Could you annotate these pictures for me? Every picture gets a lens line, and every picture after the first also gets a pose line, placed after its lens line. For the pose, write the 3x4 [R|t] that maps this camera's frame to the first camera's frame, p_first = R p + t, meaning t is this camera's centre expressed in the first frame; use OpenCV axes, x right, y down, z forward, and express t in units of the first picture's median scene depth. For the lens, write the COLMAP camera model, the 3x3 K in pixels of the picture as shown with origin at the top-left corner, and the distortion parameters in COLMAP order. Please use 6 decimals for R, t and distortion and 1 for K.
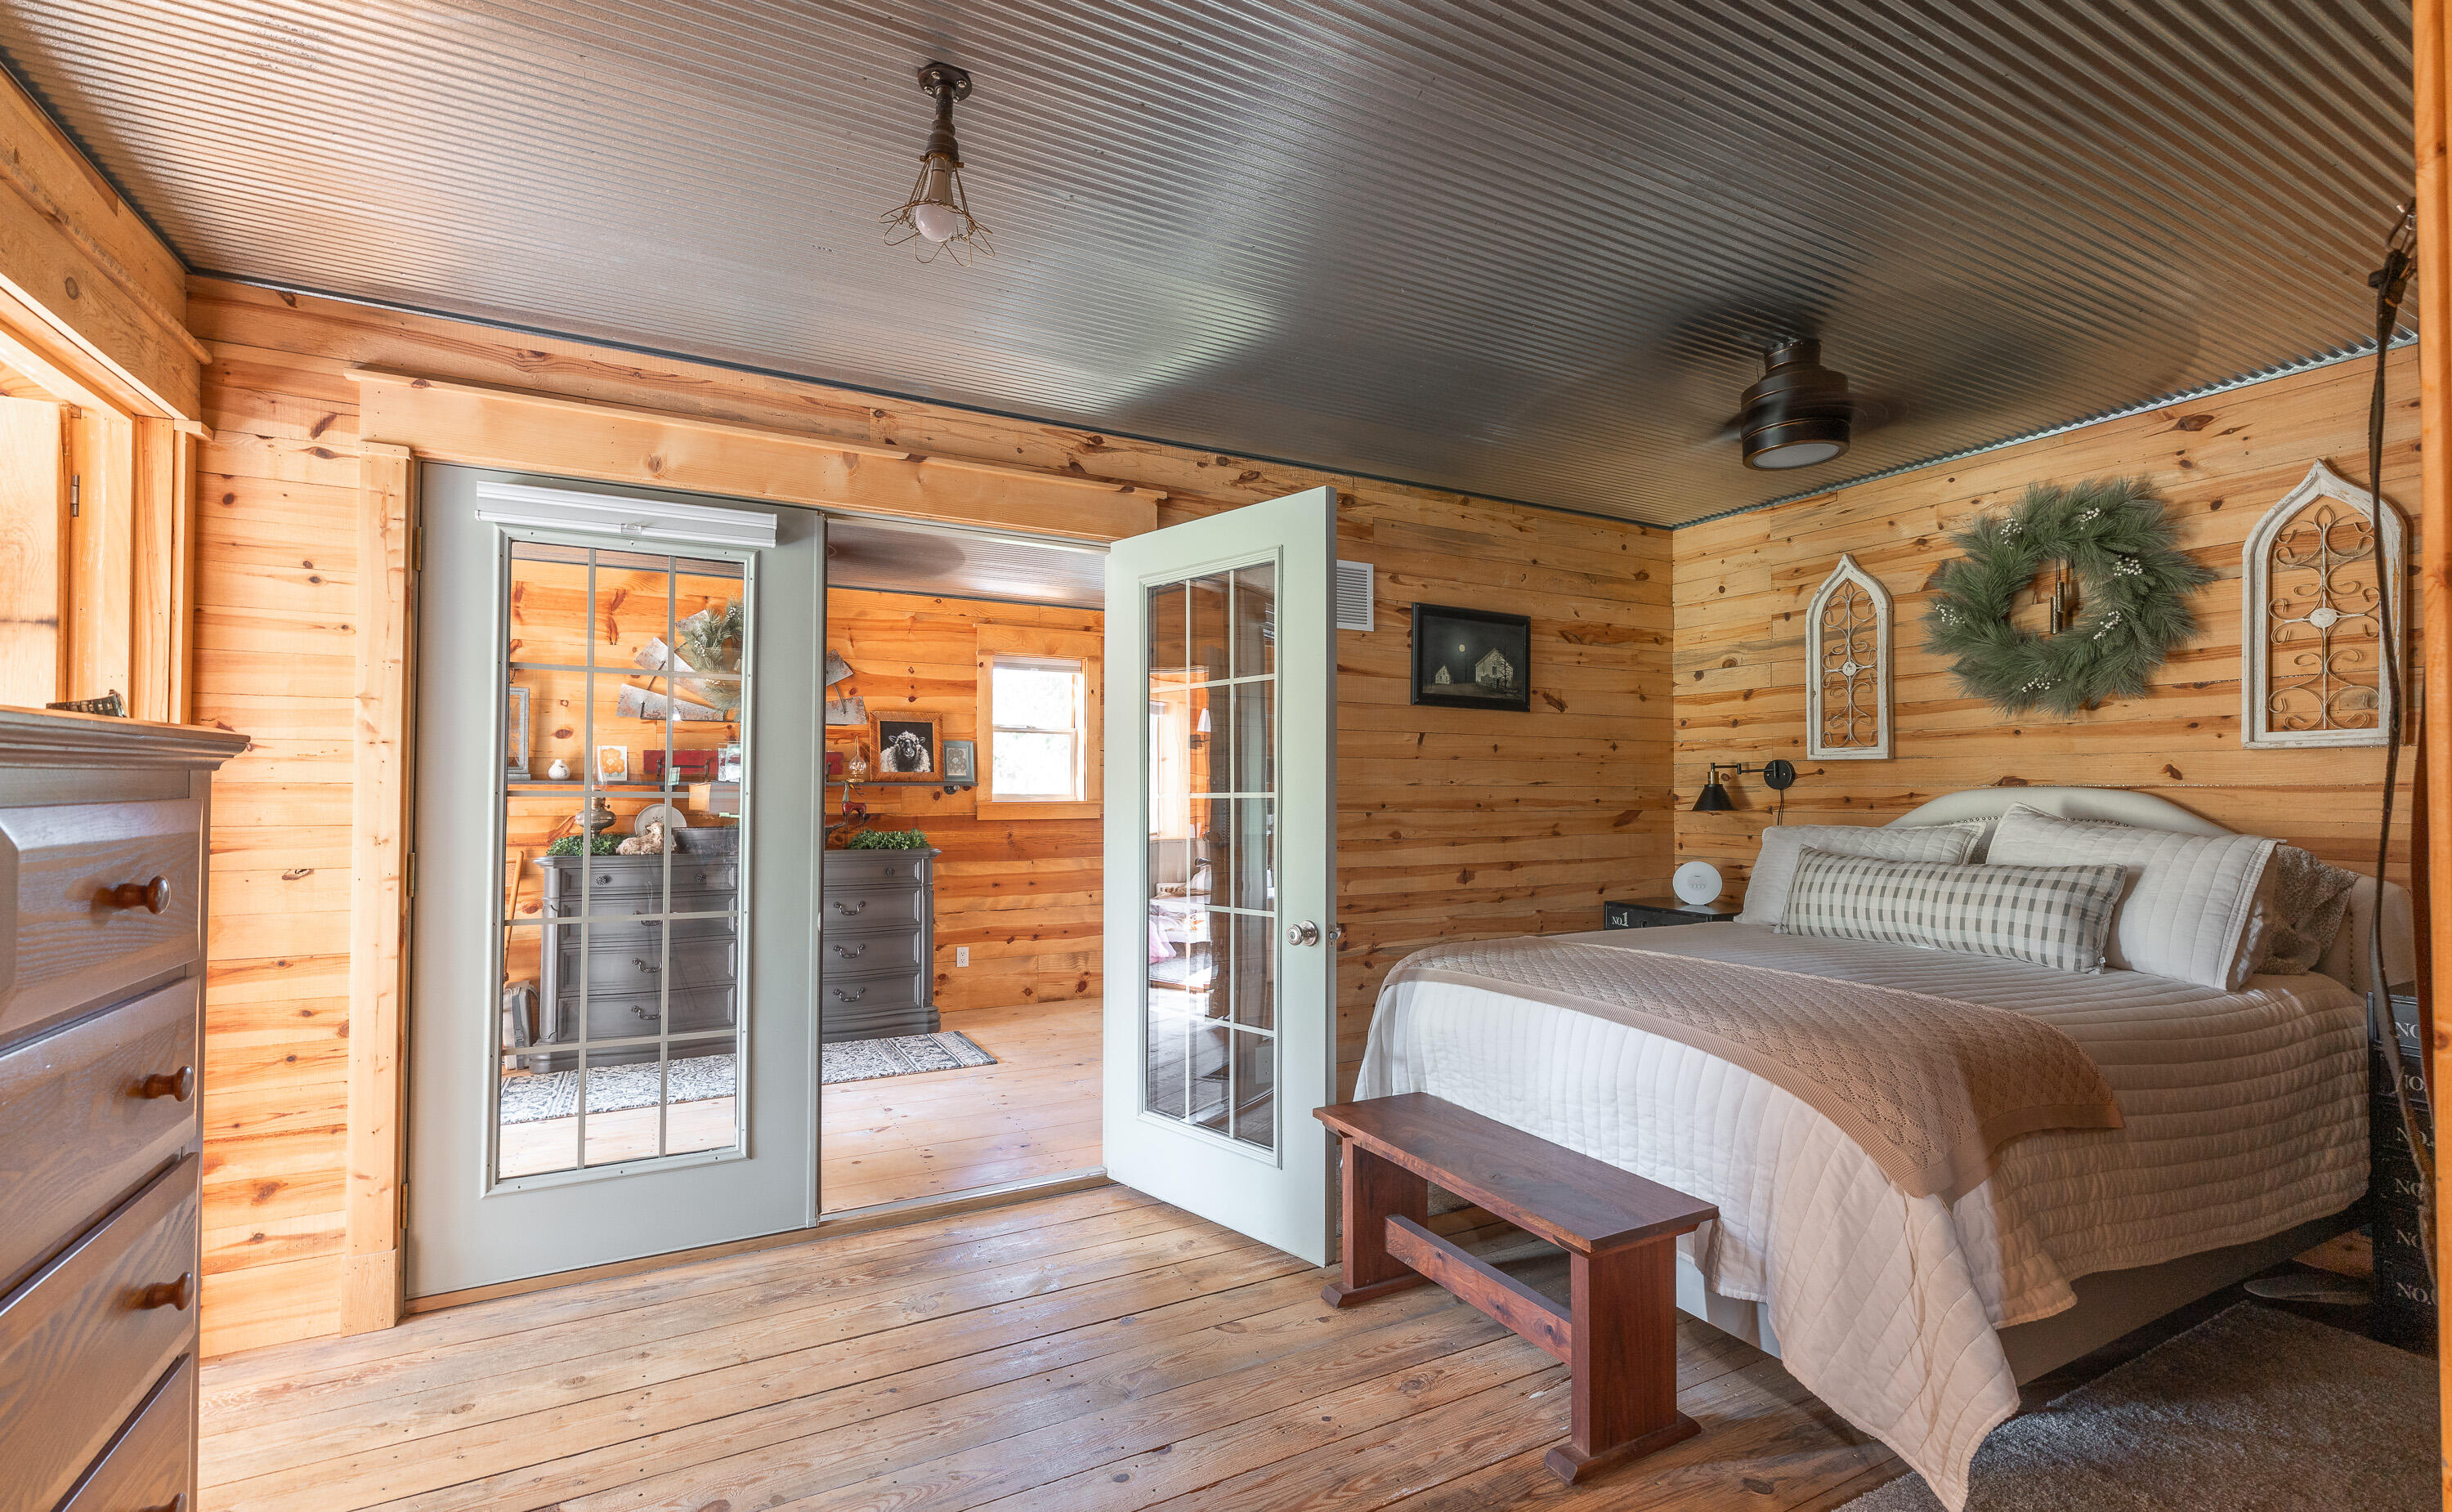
lens RADIAL K [[1067.8, 0, 1229.1], [0, 1067.8, 776.5], [0, 0, 1]] dist [0.000463, 0.001020]
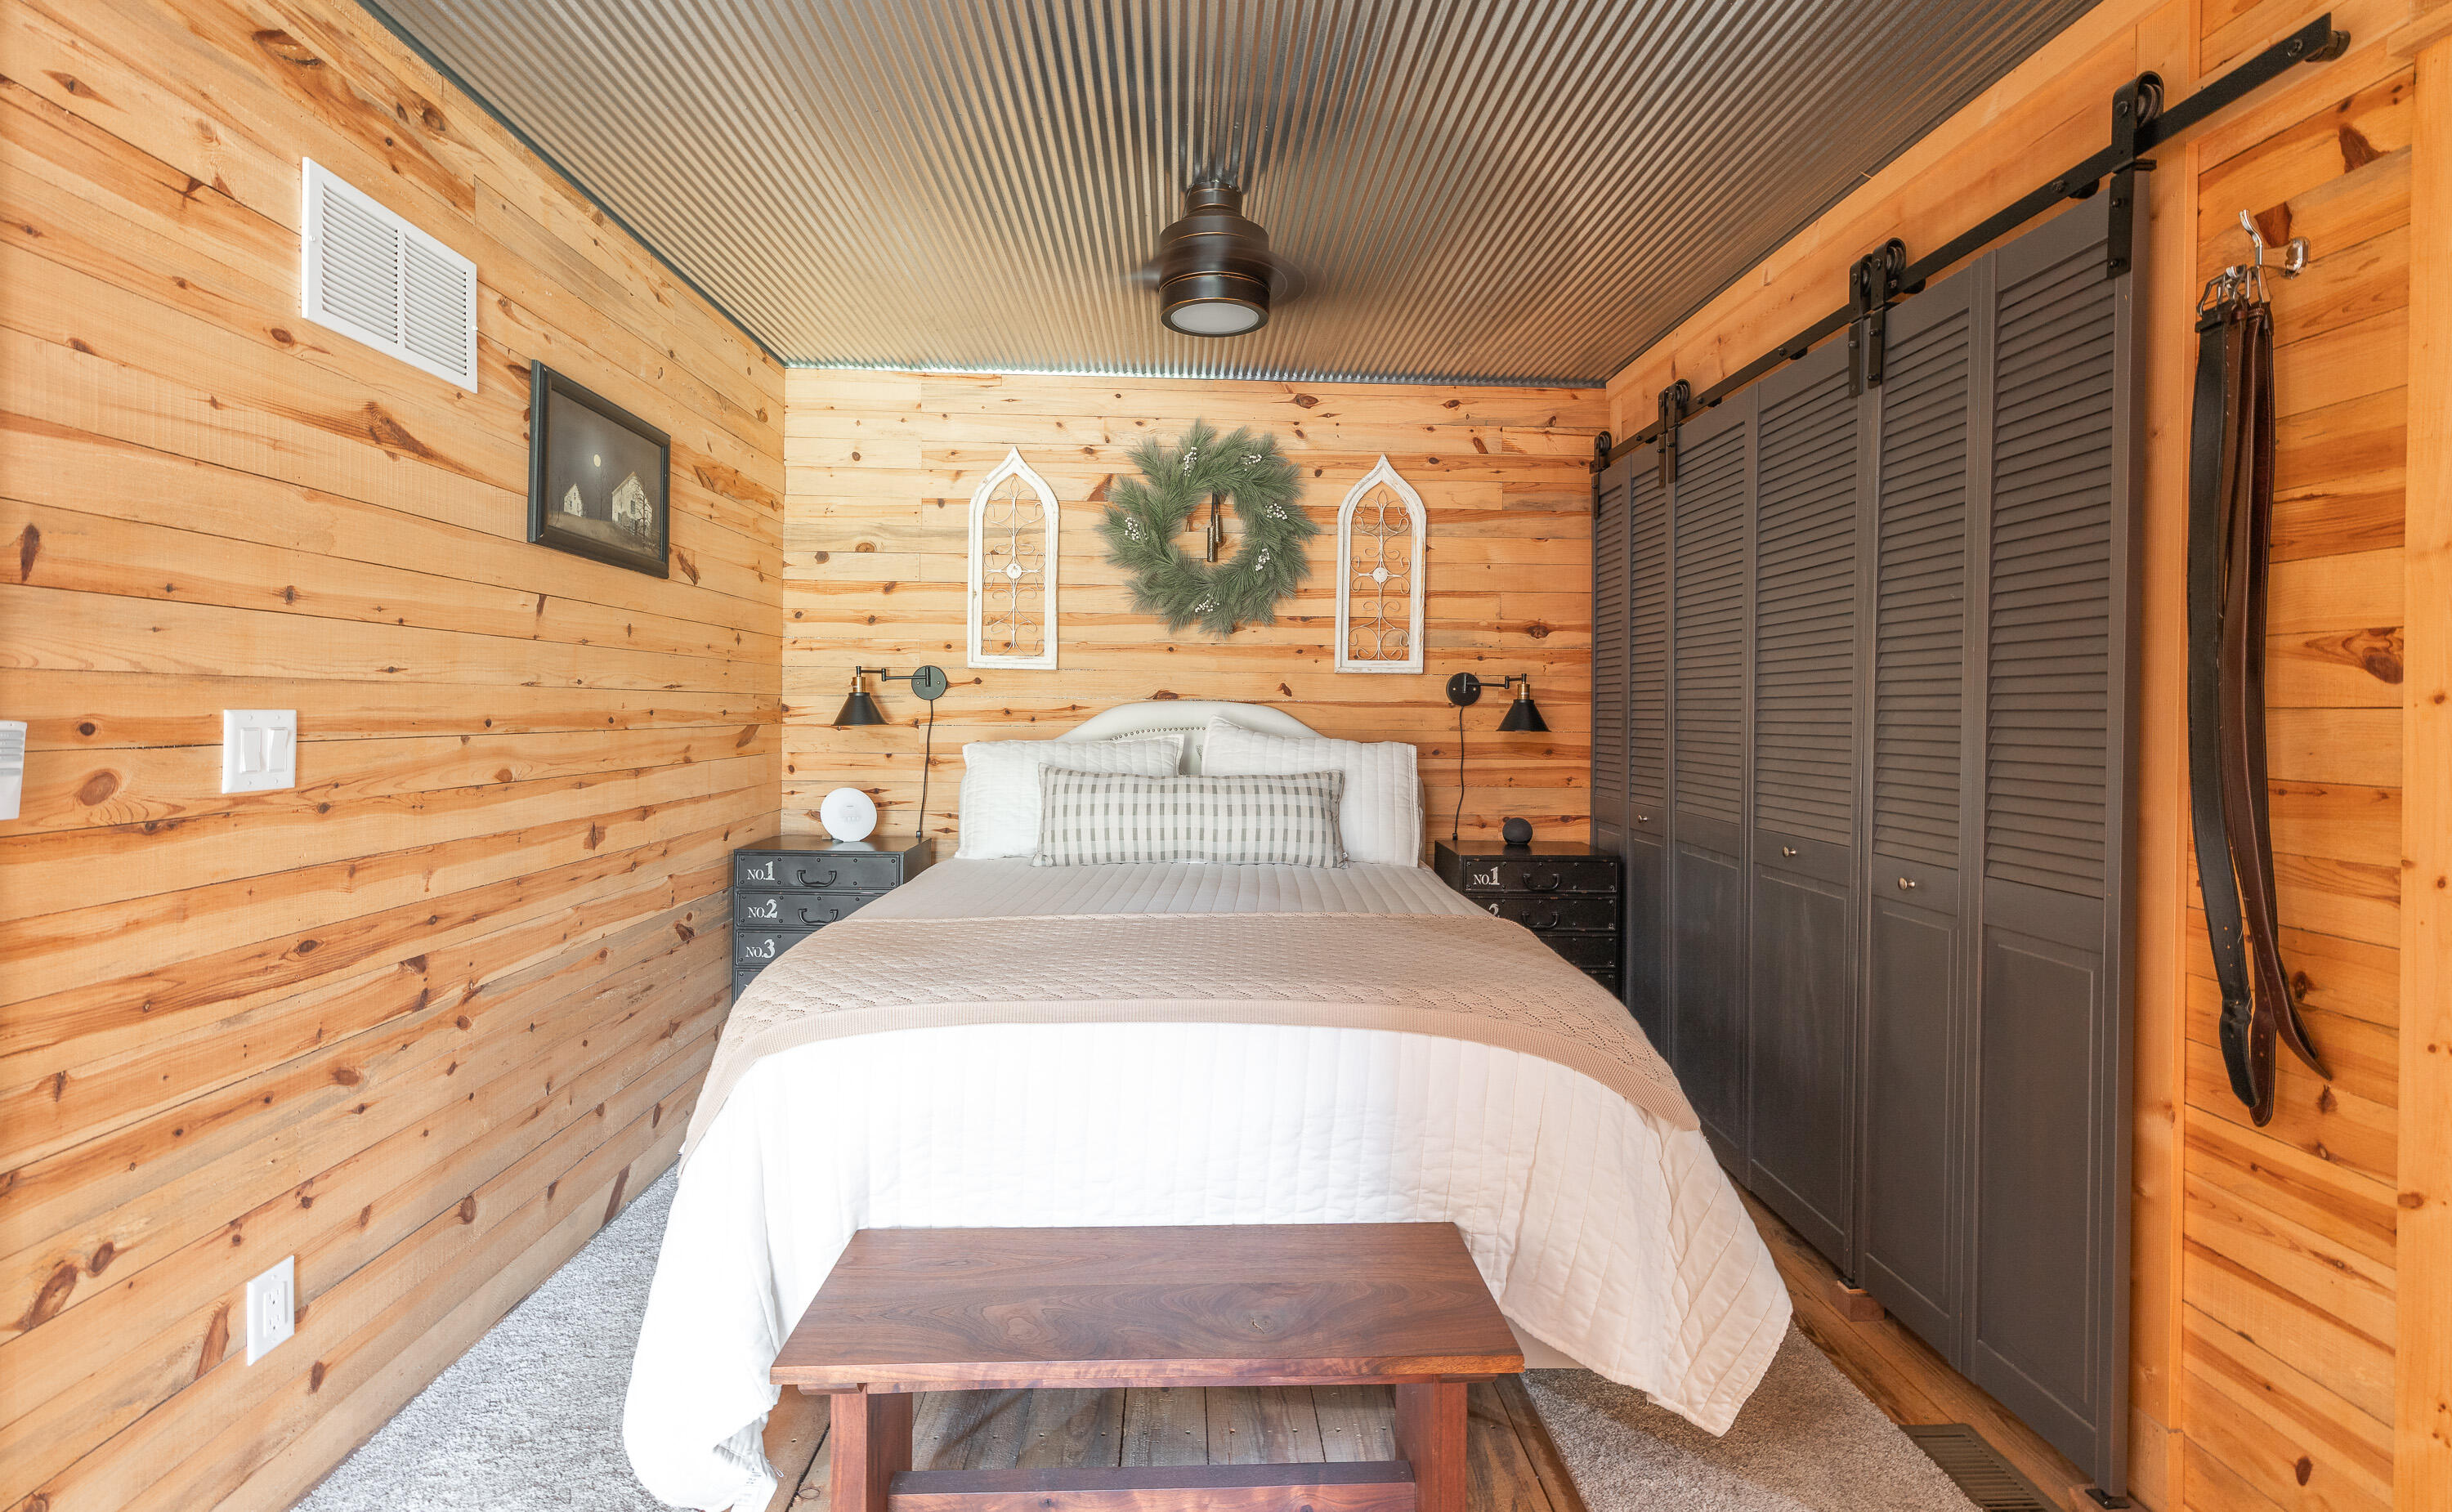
lens RADIAL K [[1067.8, 0, 1225.5], [0, 1067.8, 719.9], [0, 0, 1]] dist [0.000463, 0.001020]
pose [[0.438766, -0.006723, 0.898576, -0.174933], [-0.023656, 0.999539, 0.019029, 0.006729], [-0.898290, -0.029606, 0.438405, 0.421776]]
